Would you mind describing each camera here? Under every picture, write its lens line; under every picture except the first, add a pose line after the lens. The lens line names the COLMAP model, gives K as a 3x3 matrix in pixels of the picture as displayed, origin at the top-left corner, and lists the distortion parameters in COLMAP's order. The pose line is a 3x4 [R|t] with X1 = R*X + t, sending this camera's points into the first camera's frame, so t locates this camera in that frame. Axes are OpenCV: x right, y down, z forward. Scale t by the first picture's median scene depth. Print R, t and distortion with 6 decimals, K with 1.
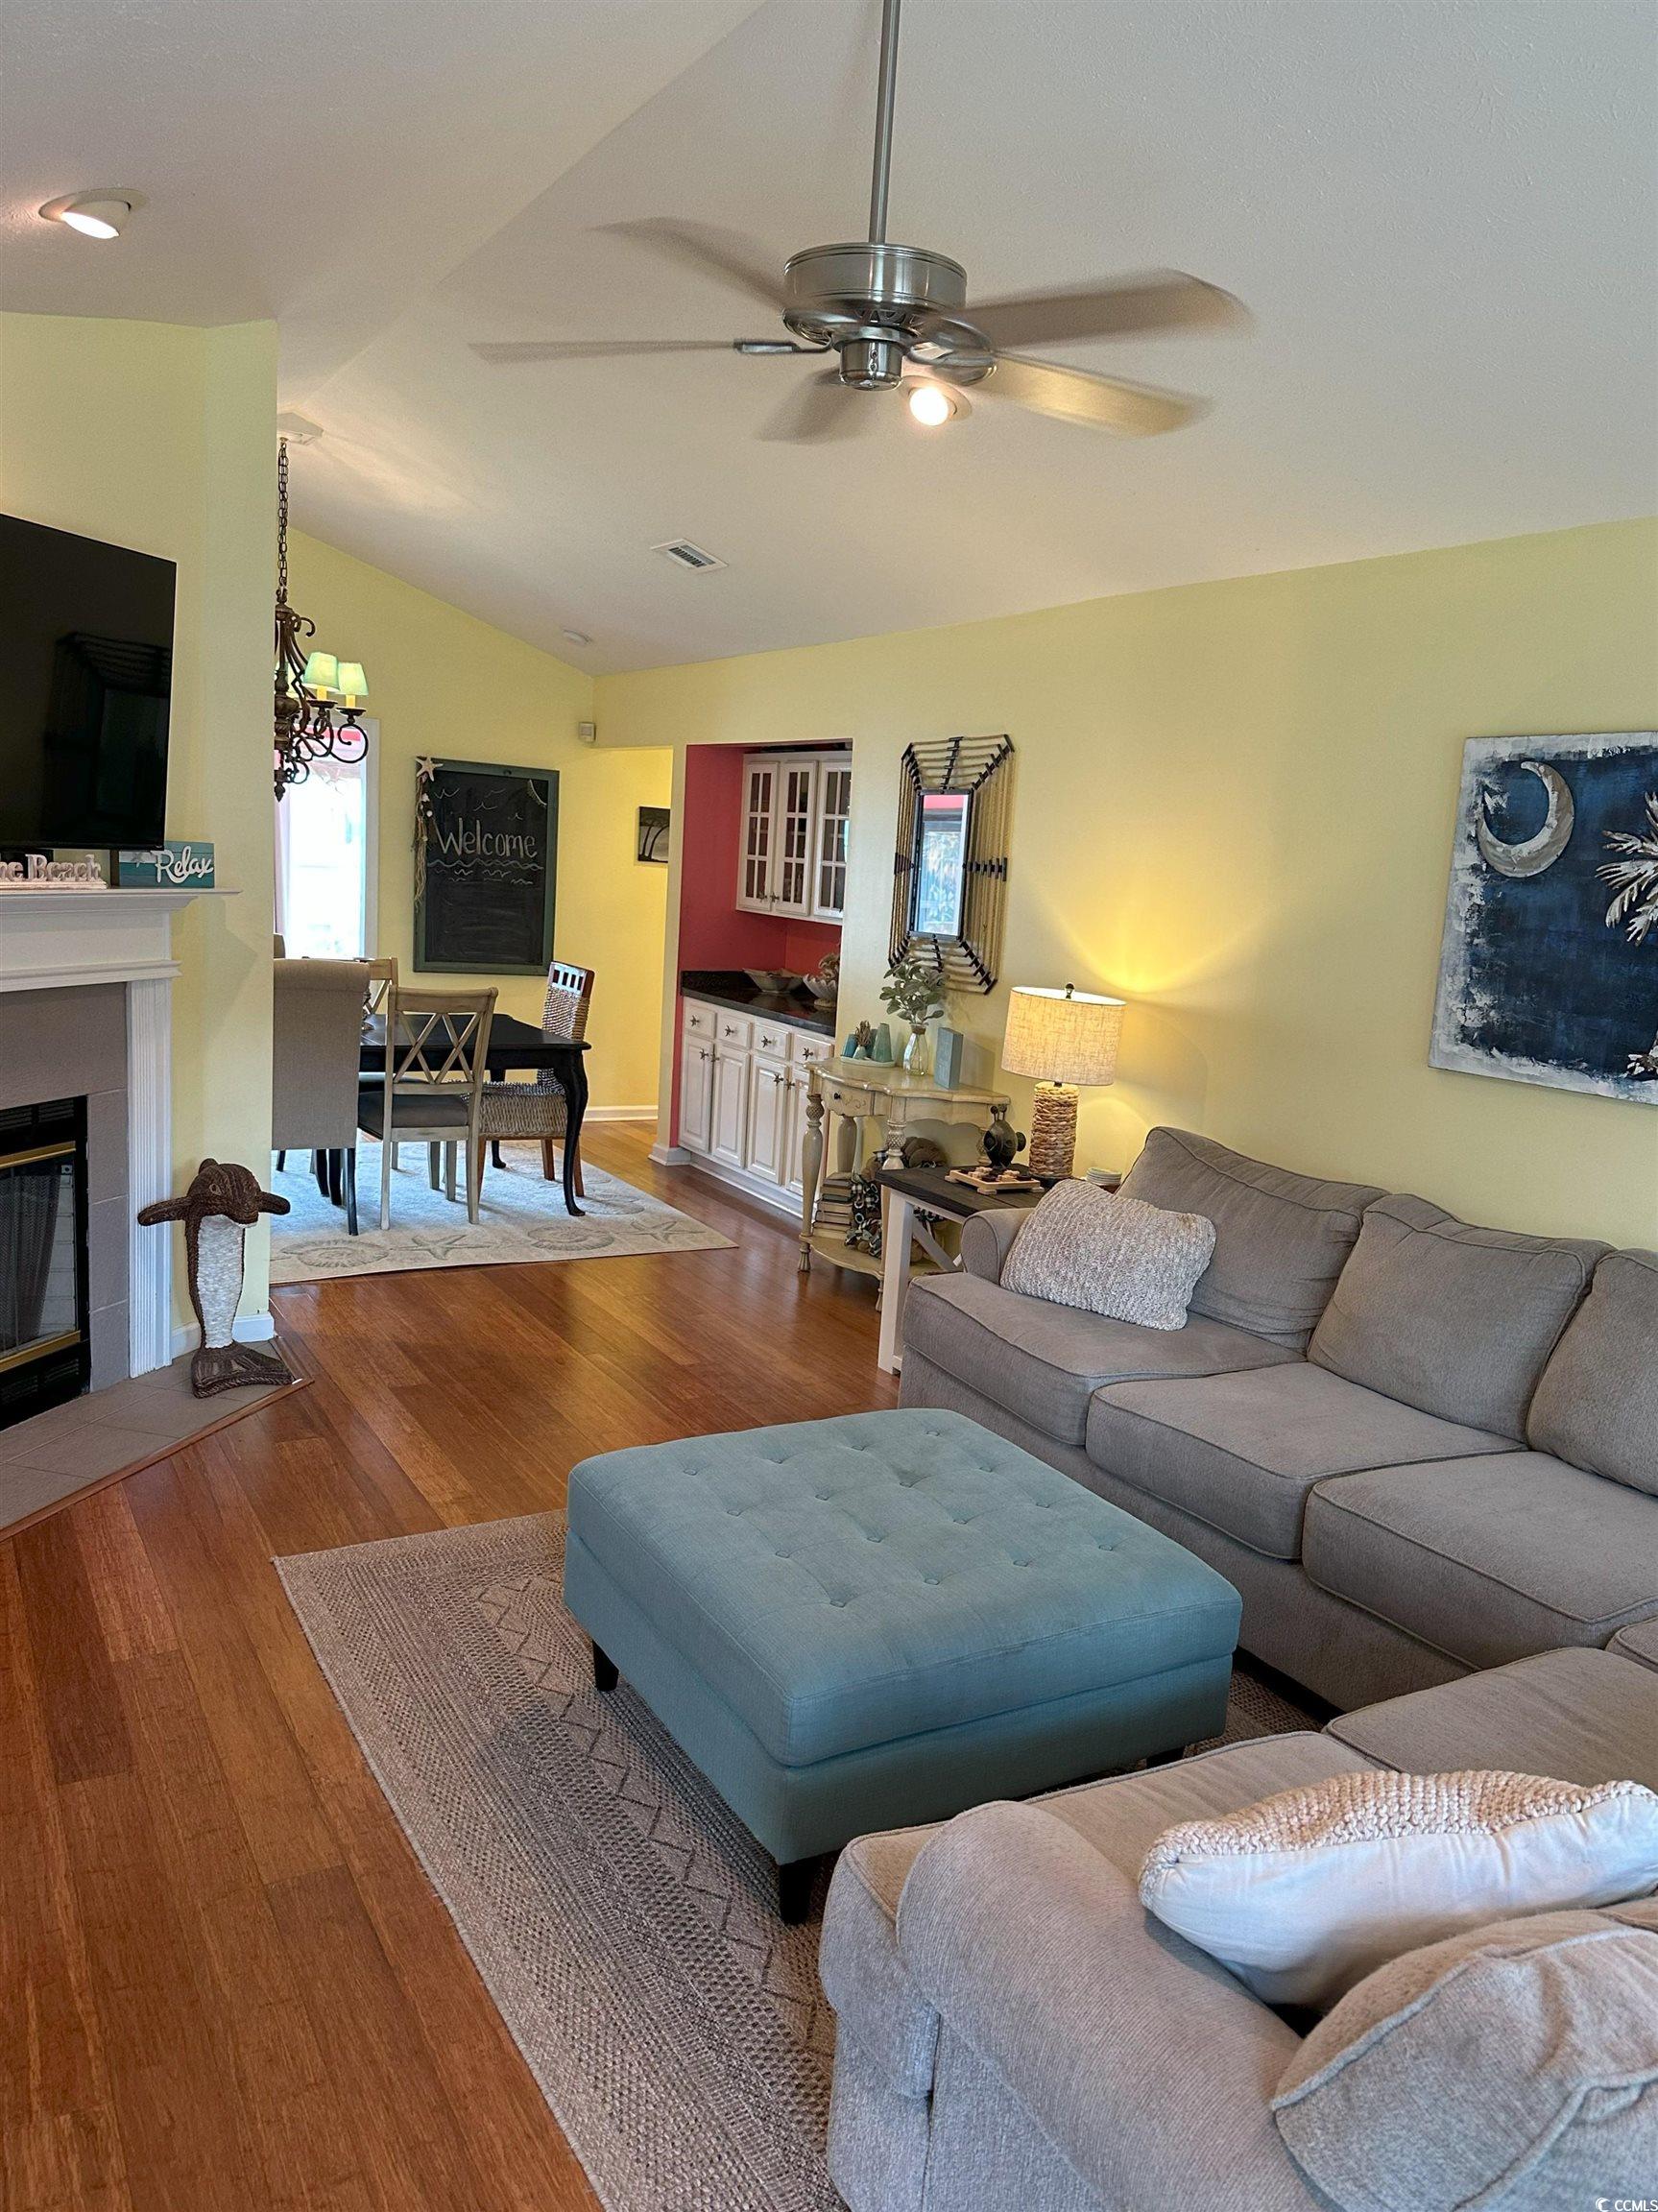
lens RADIAL K [[1622.3, 0, 870.7], [0, 1622.3, 1133.4], [0, 0, 1]] dist [0.058127, -0.067168]
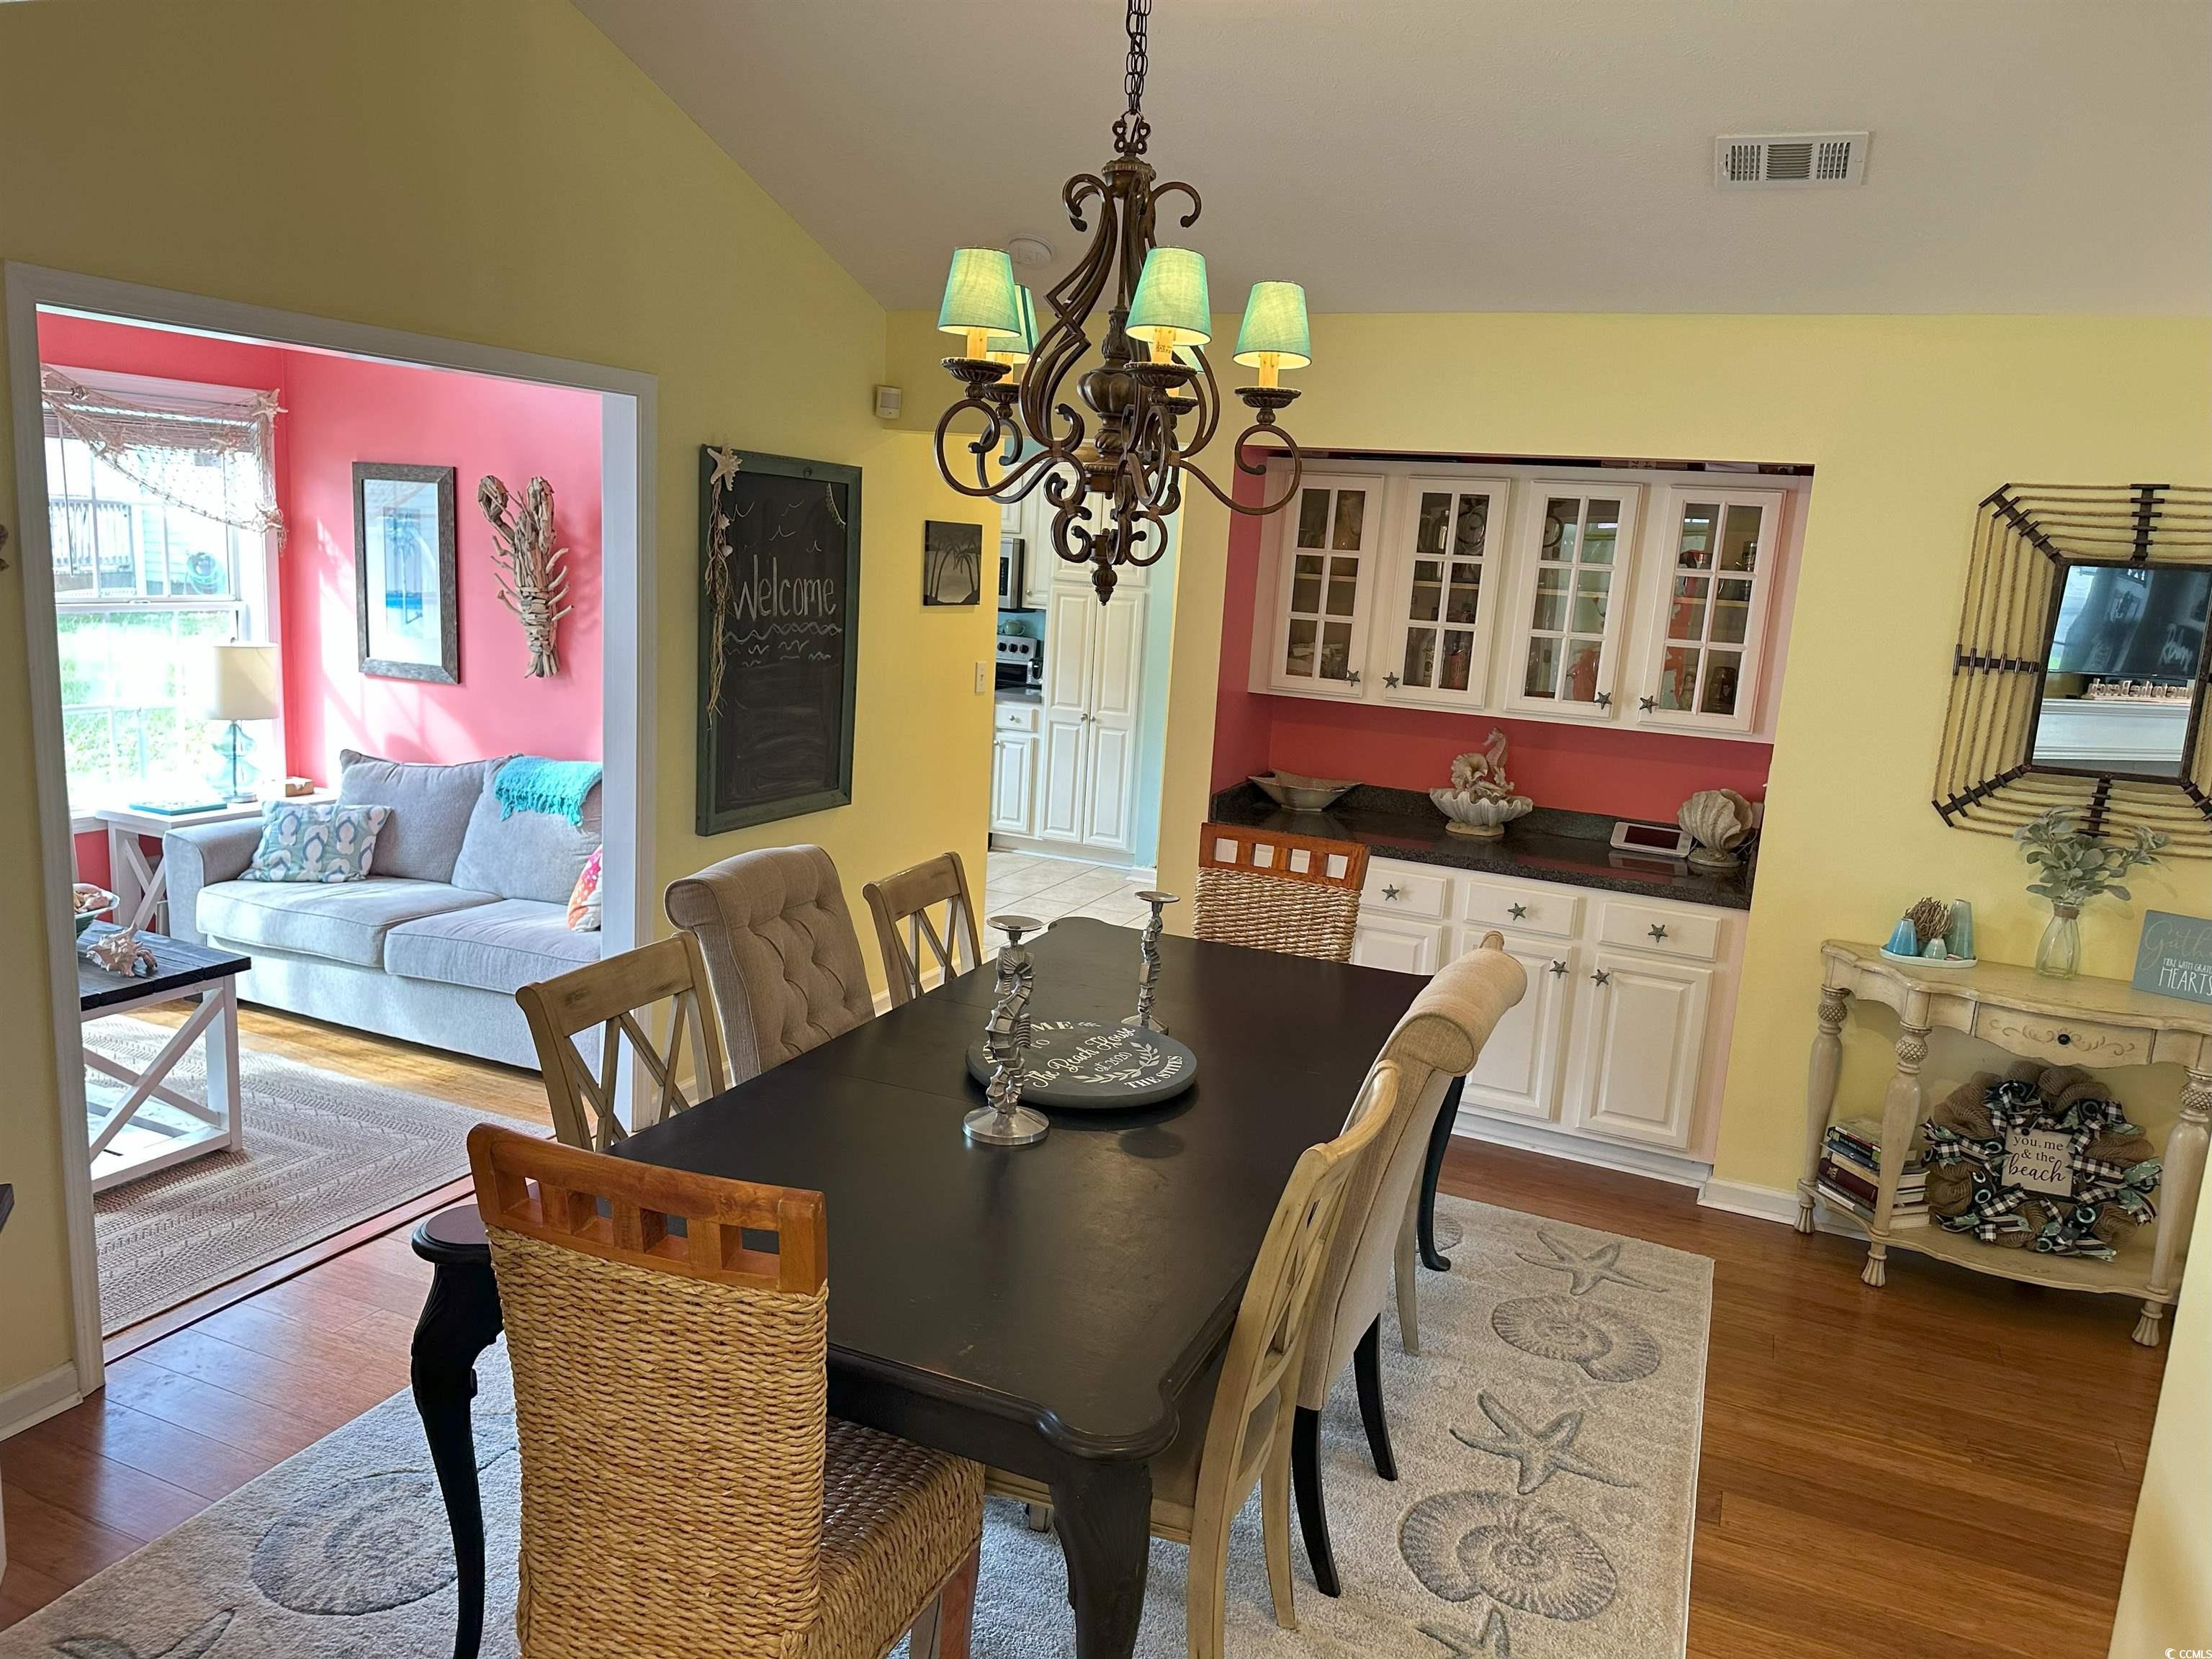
lens RADIAL K [[1592.7, 0, 1121.2], [0, 1592.7, 799.6], [0, 0, 1]] dist [0.050743, -0.033618]
pose [[0.807114, -0.112908, 0.579499, -0.548181], [0.089815, 0.993600, 0.068498, -0.155443], [-0.583524, -0.003237, 0.812089, 0.546641]]
